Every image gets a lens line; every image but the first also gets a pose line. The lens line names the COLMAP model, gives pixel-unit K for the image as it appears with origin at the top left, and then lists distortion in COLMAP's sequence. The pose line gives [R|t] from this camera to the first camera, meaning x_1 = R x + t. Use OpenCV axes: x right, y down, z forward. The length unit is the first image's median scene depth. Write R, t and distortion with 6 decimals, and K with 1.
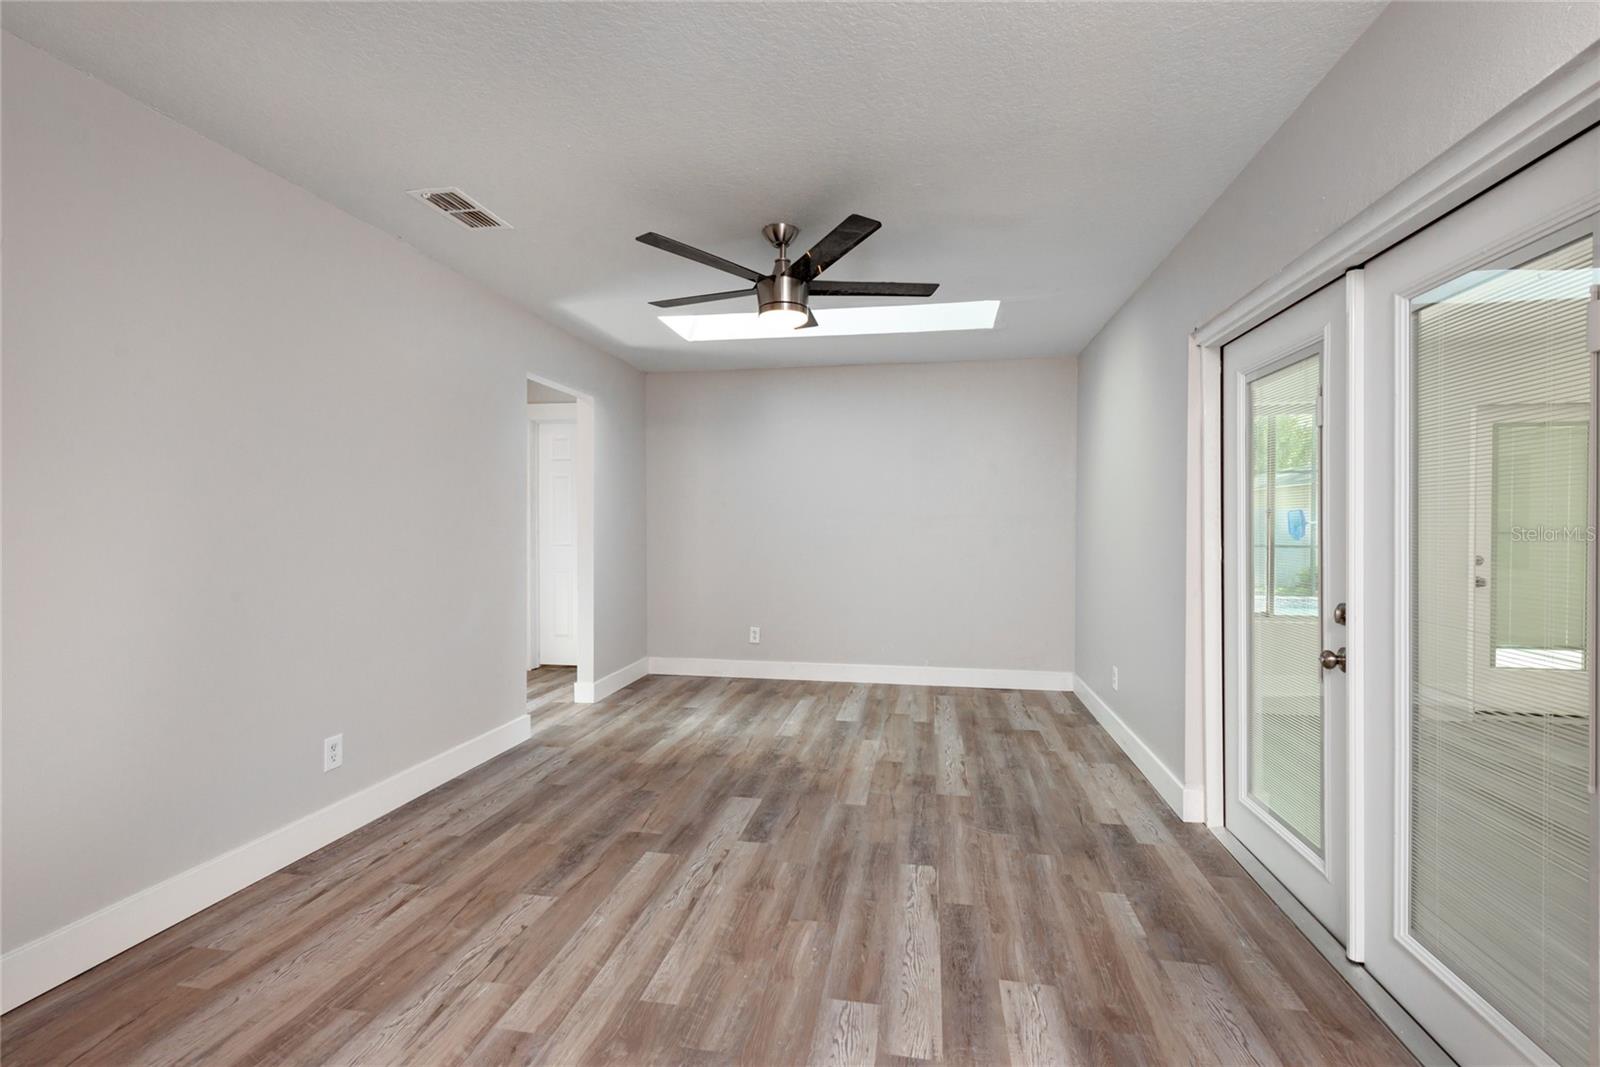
lens RADIAL K [[694.7, 0, 800.0], [0, 694.7, 533.5], [0, 0, 1]] dist [-0.000464, -0.000746]
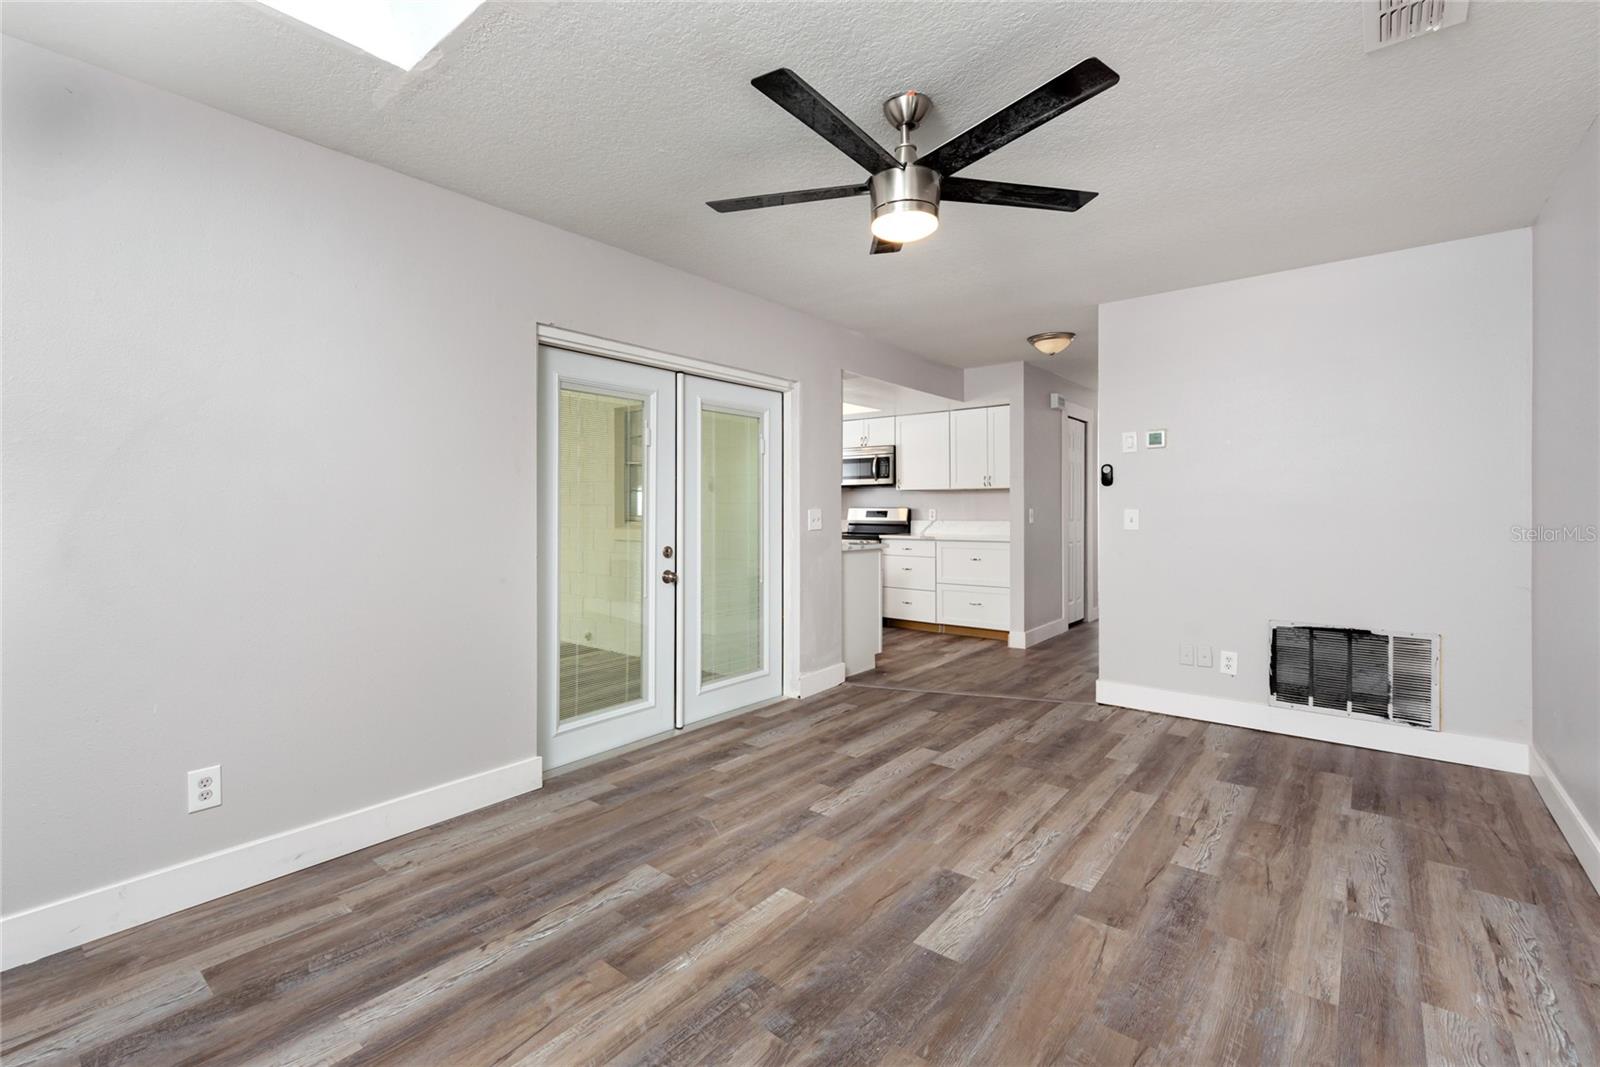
lens RADIAL K [[694.7, 0, 800.0], [0, 694.7, 533.5], [0, 0, 1]] dist [-0.000464, -0.000746]
pose [[-0.881614, -0.019252, 0.471579, -0.308354], [0.006746, 0.998552, 0.053377, -0.020247], [-0.471924, 0.050239, -0.880207, 1.940335]]
